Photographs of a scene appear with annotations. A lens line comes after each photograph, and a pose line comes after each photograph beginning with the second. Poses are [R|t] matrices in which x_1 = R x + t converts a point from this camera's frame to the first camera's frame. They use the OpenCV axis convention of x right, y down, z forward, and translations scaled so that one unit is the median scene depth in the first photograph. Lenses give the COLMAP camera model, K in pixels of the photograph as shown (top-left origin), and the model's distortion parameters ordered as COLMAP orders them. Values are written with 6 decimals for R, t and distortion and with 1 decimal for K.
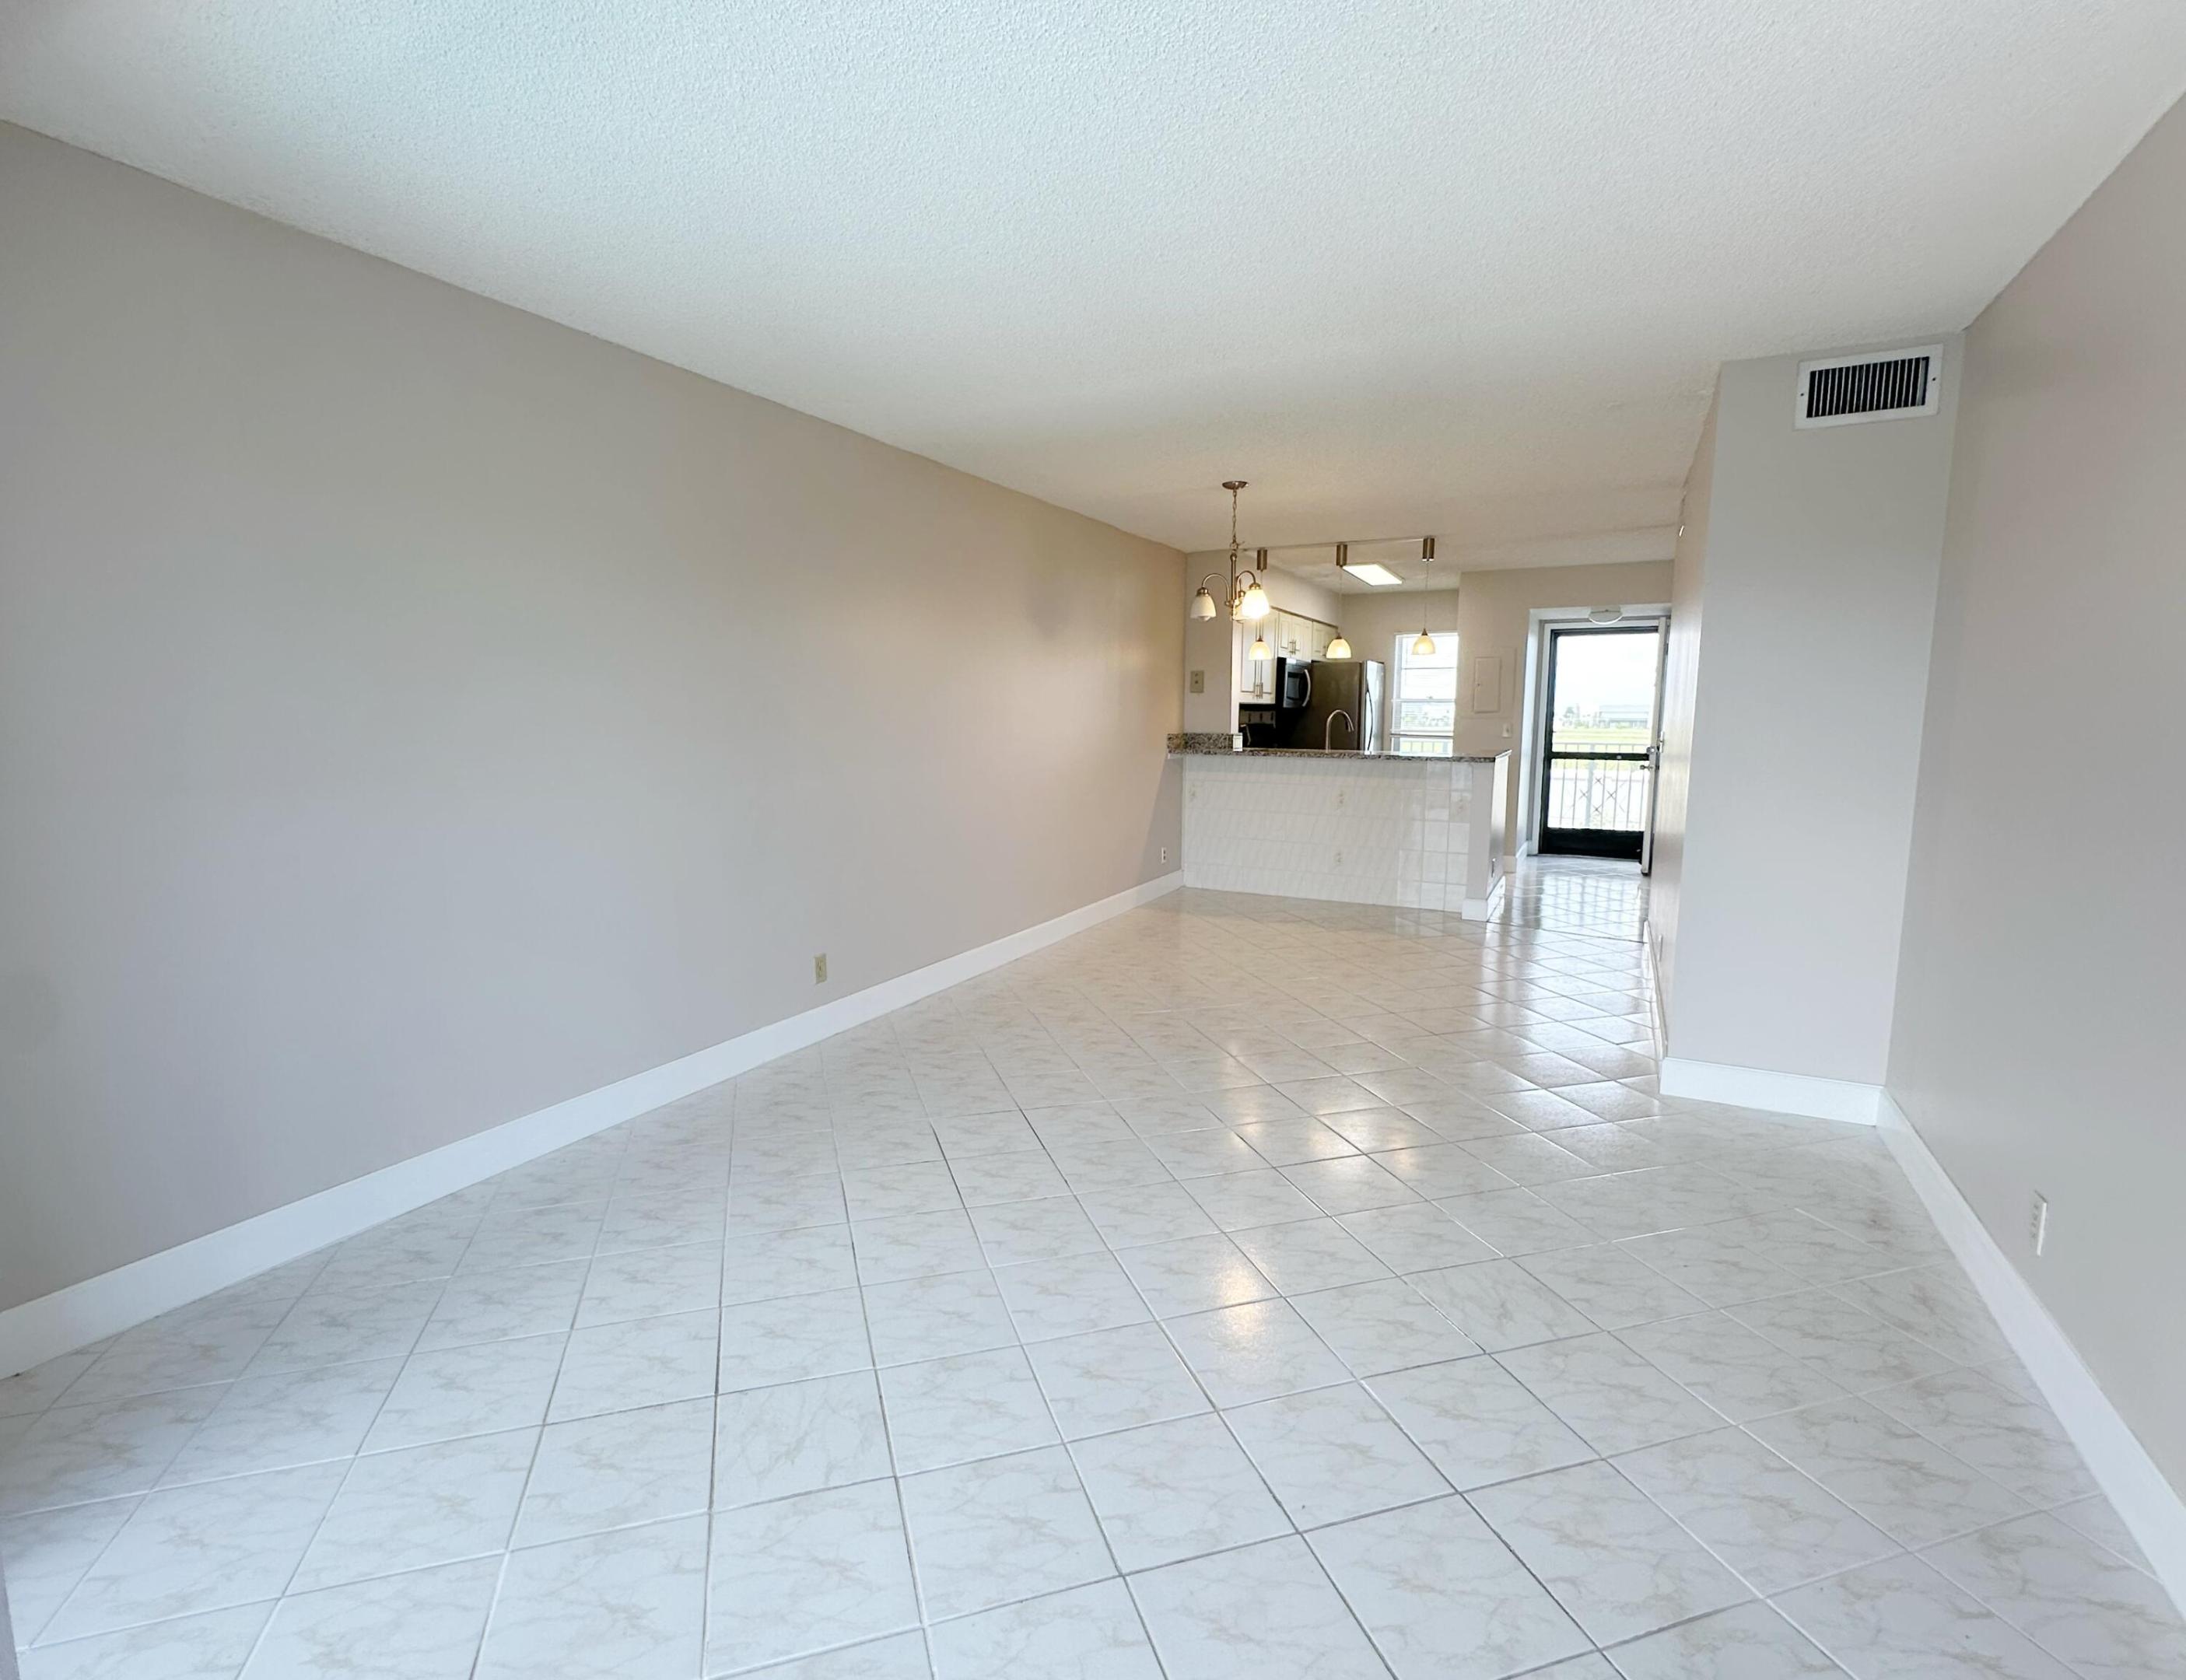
lens RADIAL K [[1024.6, 0, 1065.3], [0, 1024.6, 837.9], [0, 0, 1]] dist [-0.000777, -0.000298]
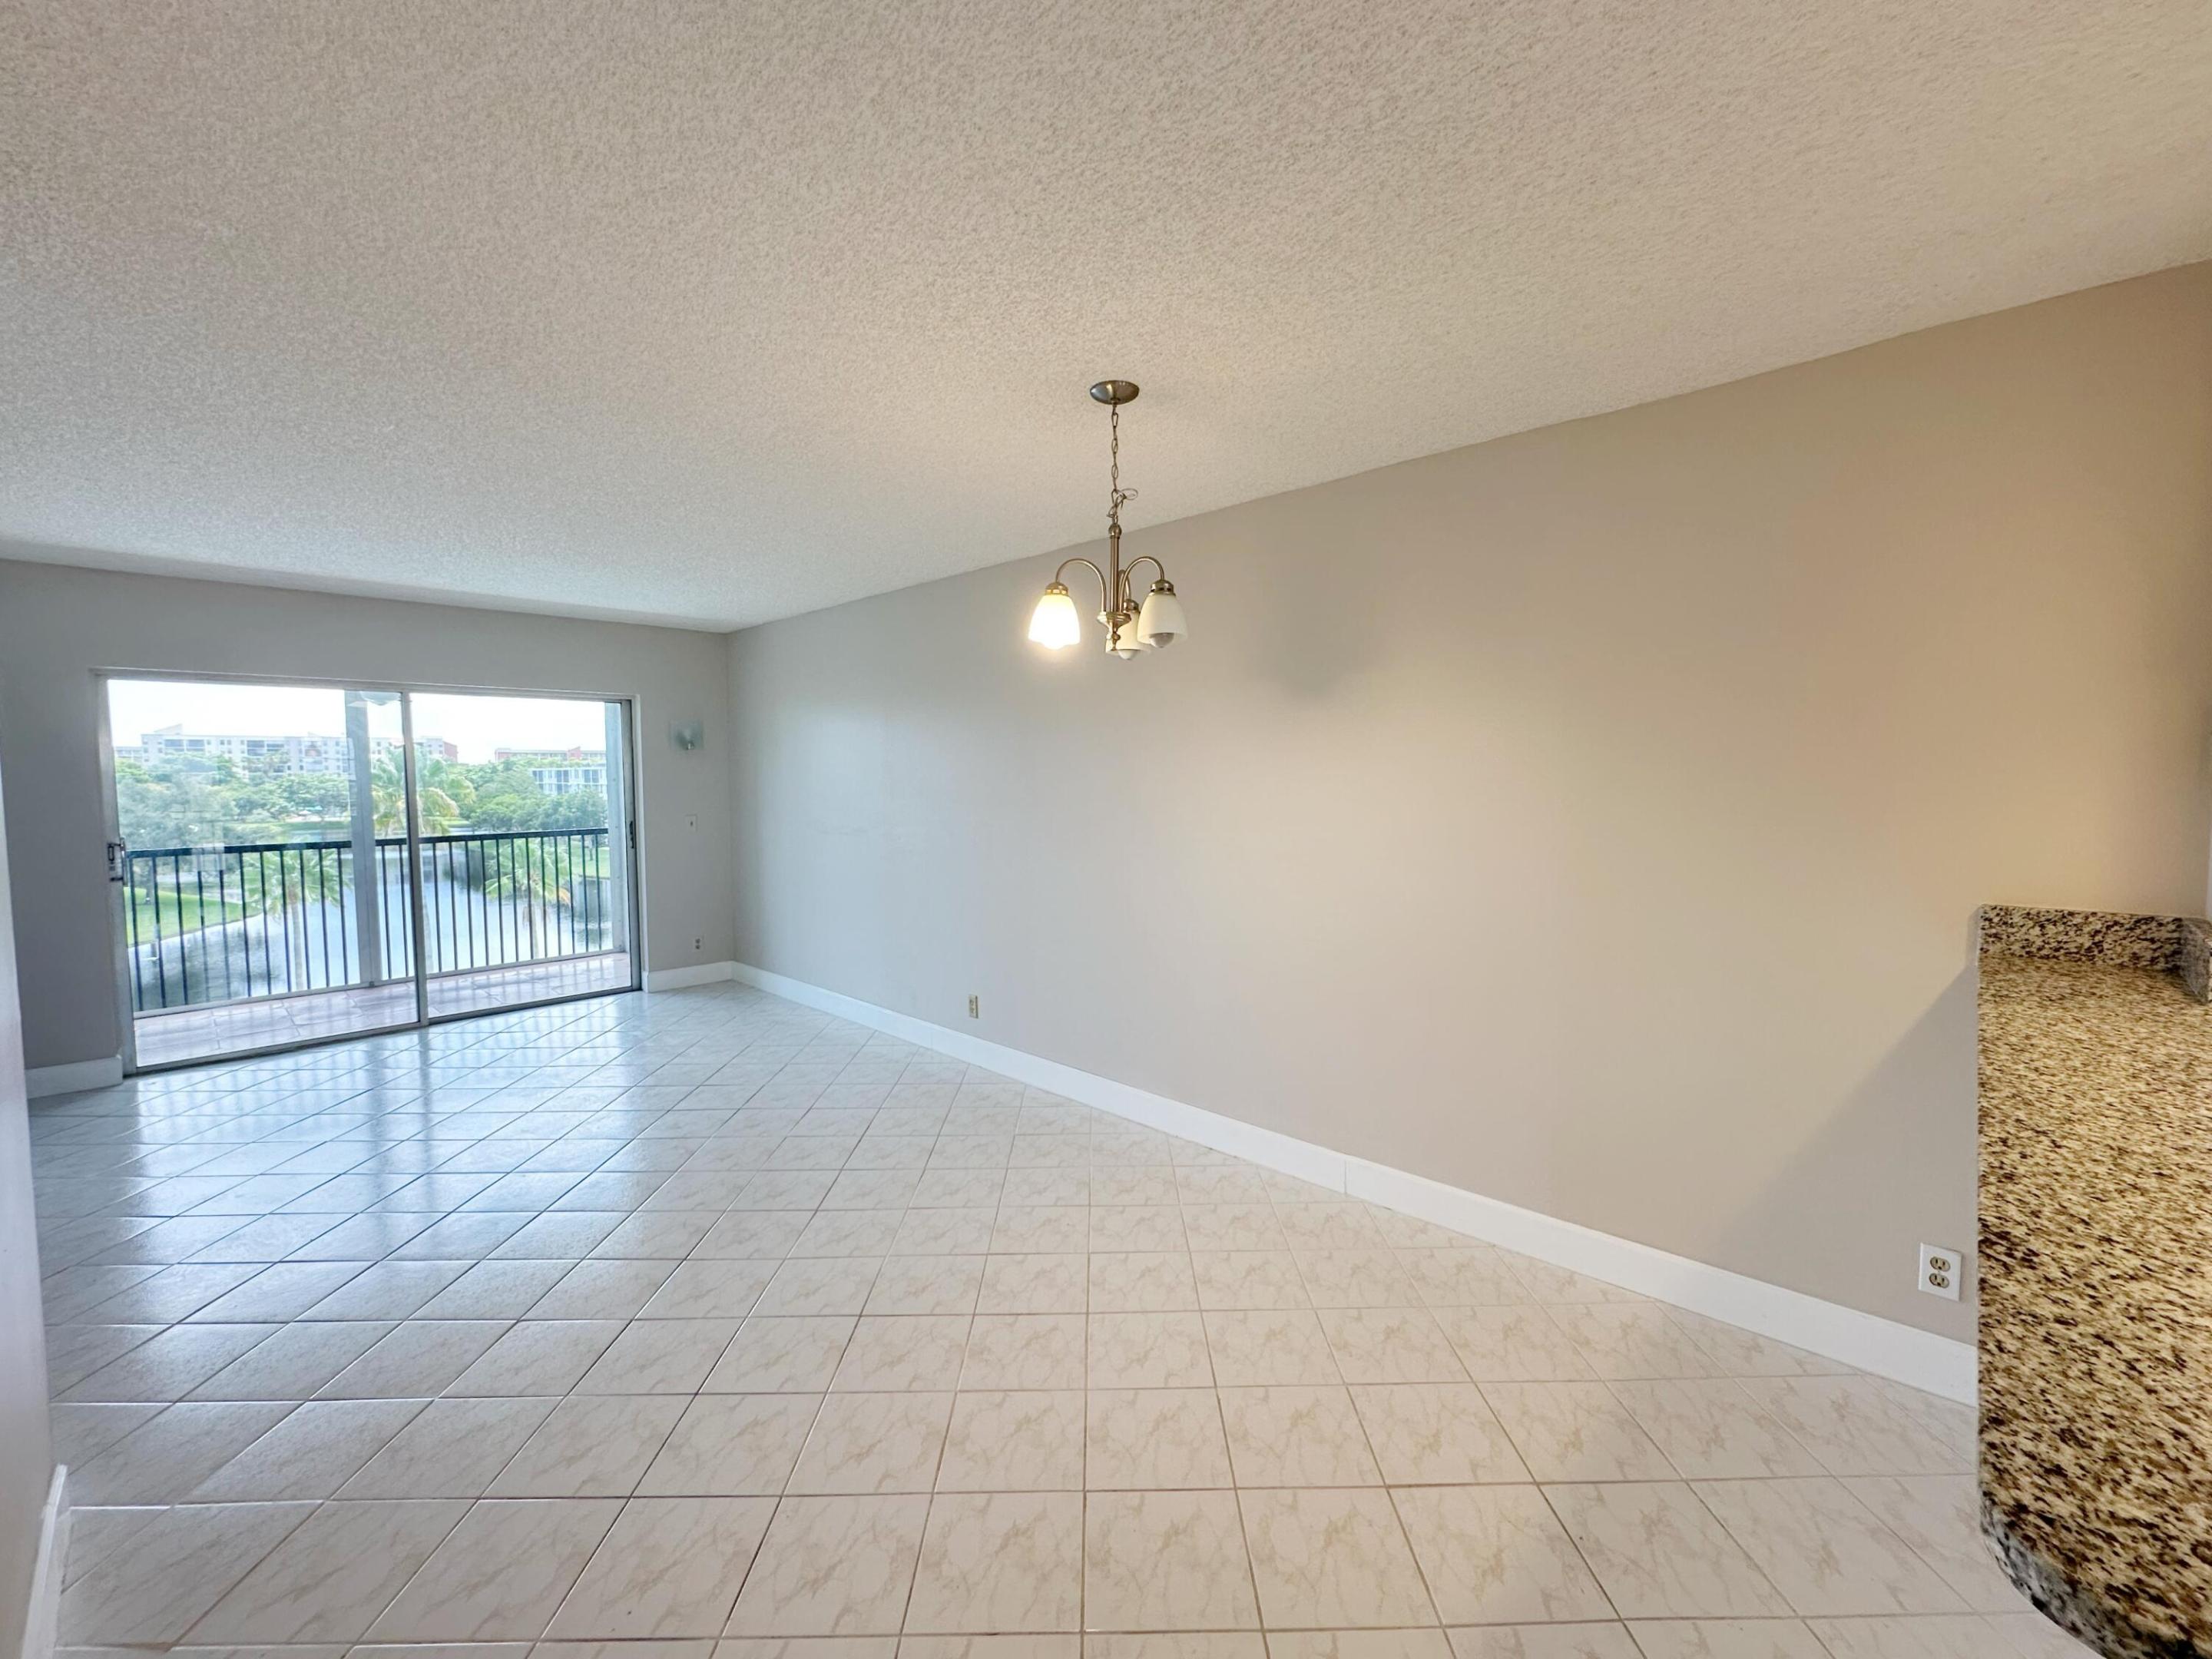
lens RADIAL K [[911.9, 0, 1103.0], [0, 911.9, 826.6], [0, 0, 1]] dist [-0.004747, 0.001021]
pose [[-0.274720, 0.056745, -0.959848, 0.448198], [-0.116189, 0.988983, 0.091722, -0.121205], [0.954478, 0.136722, -0.265101, 0.826623]]
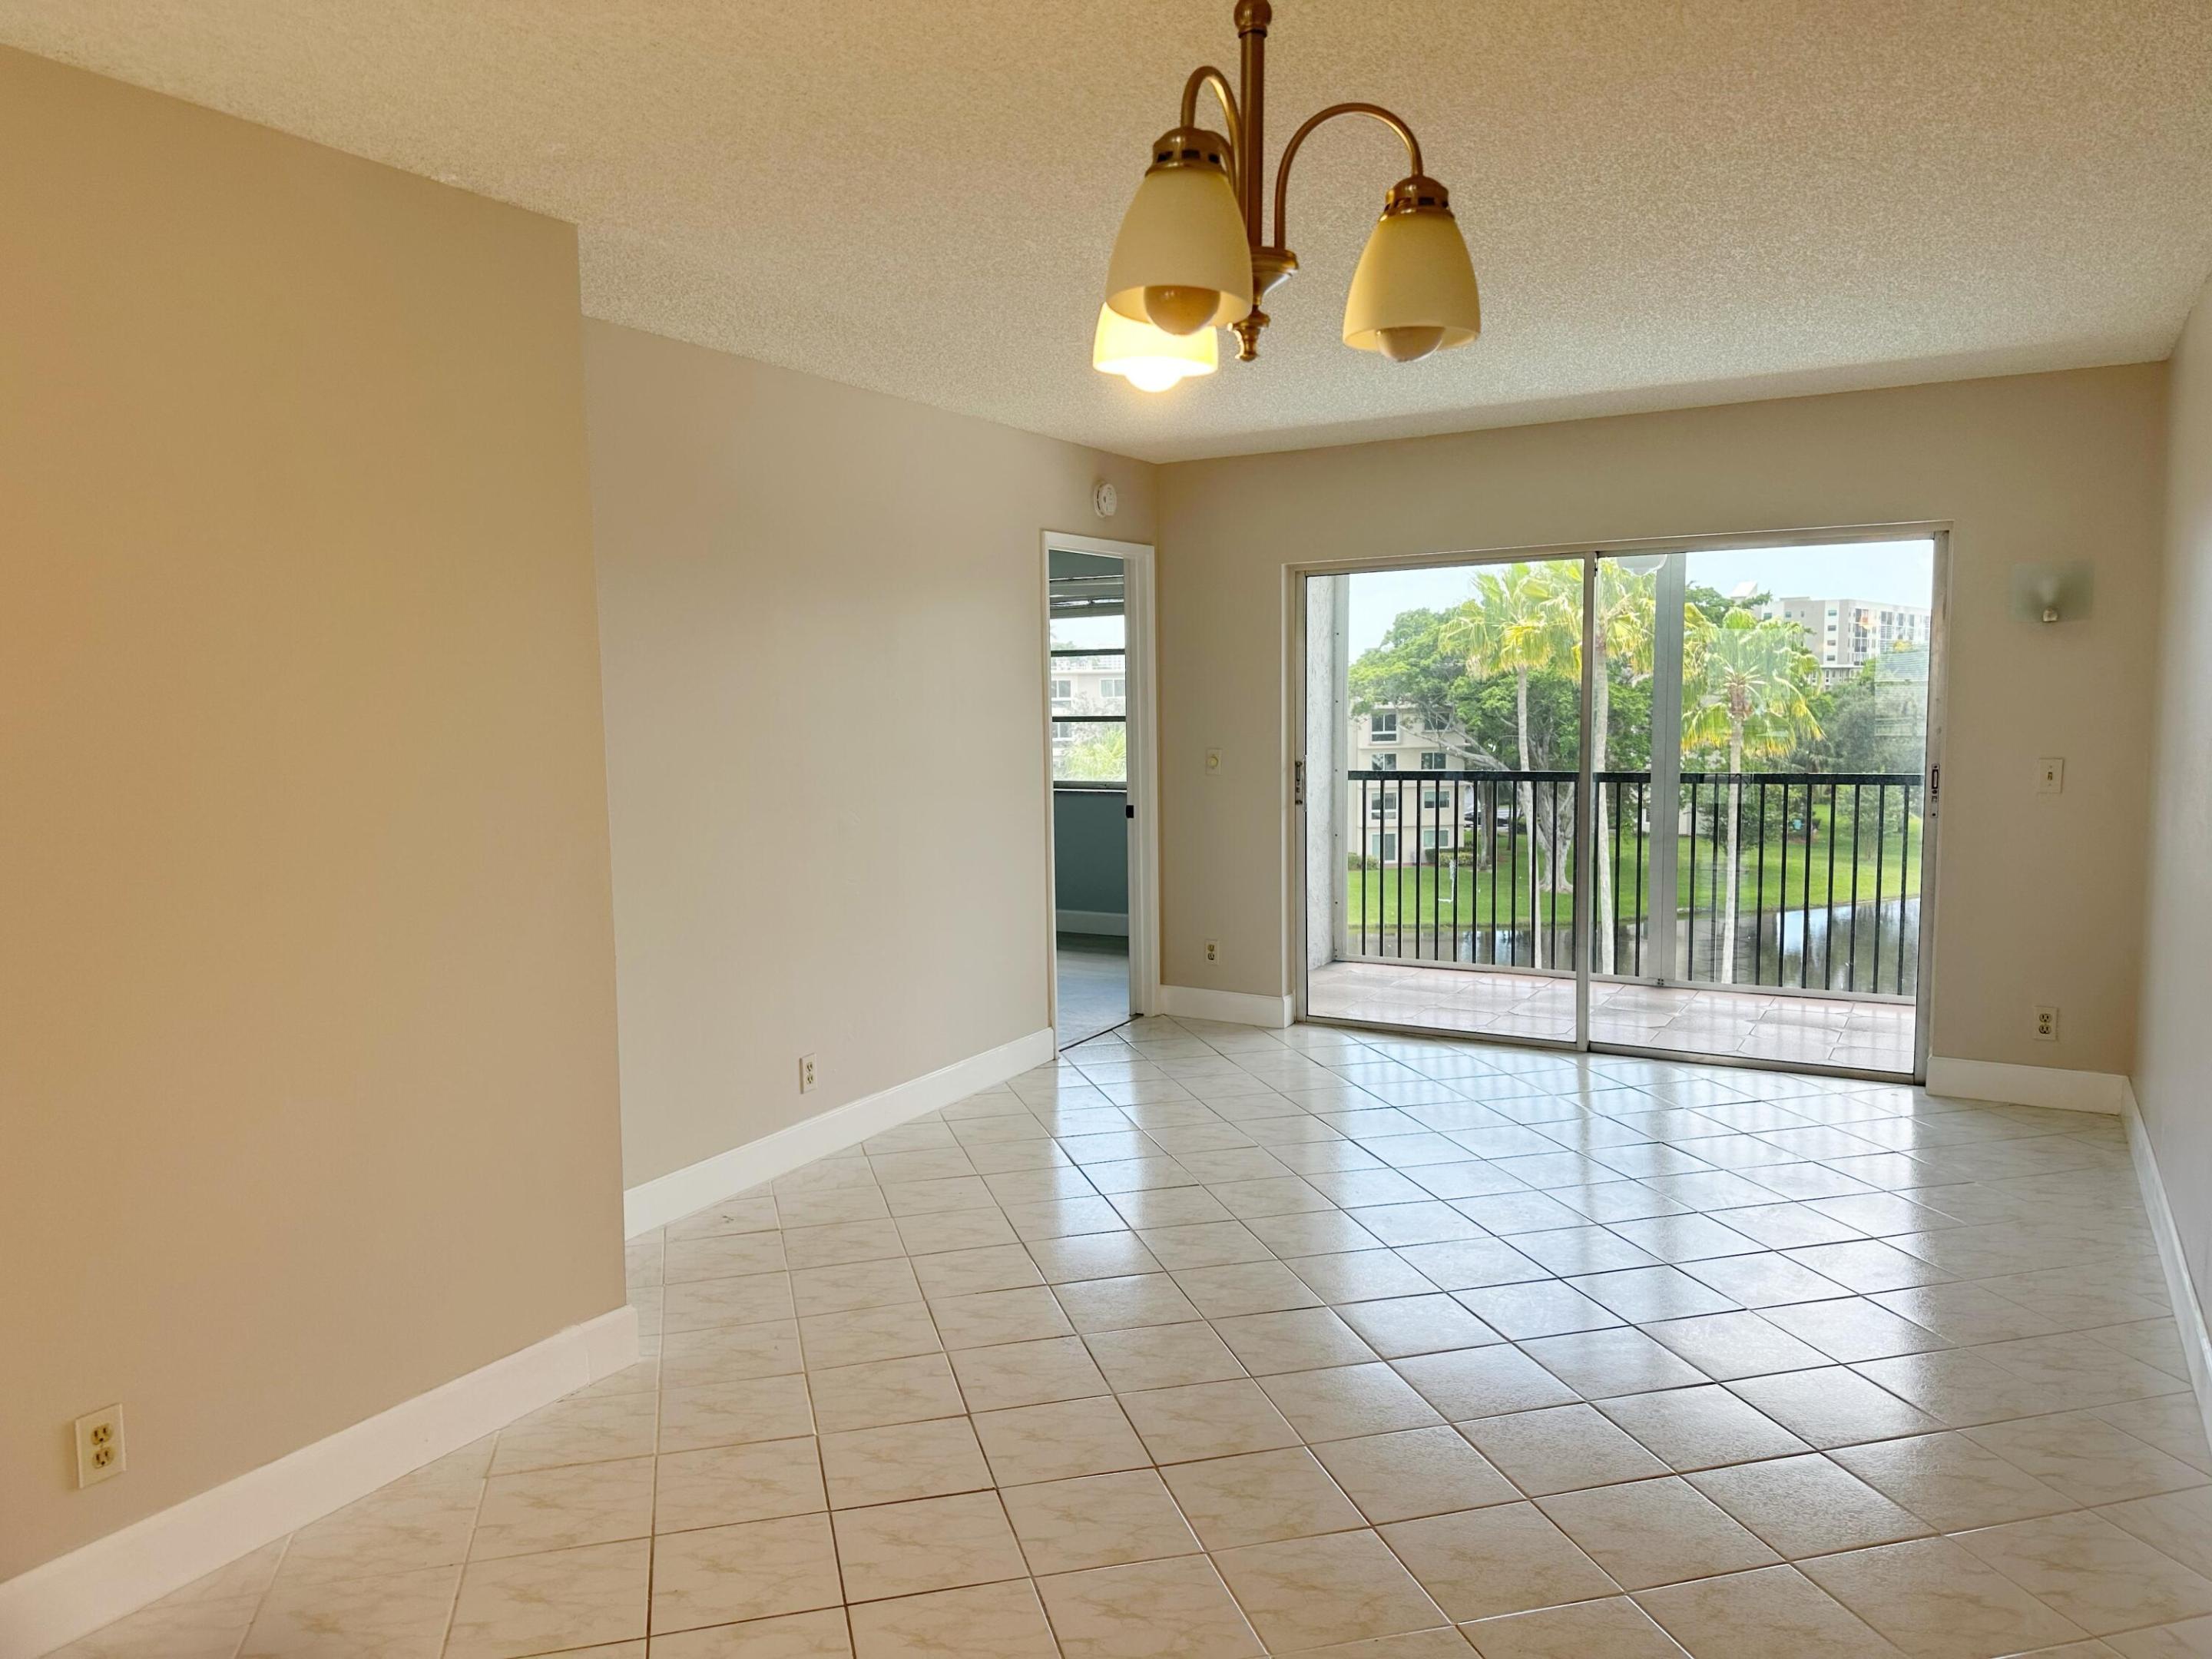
lens RADIAL K [[1537.7, 0, 1106.0], [0, 1537.7, 829.5], [0, 0, 1]] dist [0.143314, -0.212149]
pose [[-0.999529, 0.011332, 0.028516, 0.132831], [0.017198, 0.976513, 0.214771, -0.138325], [-0.025412, 0.215160, -0.976248, 0.950771]]
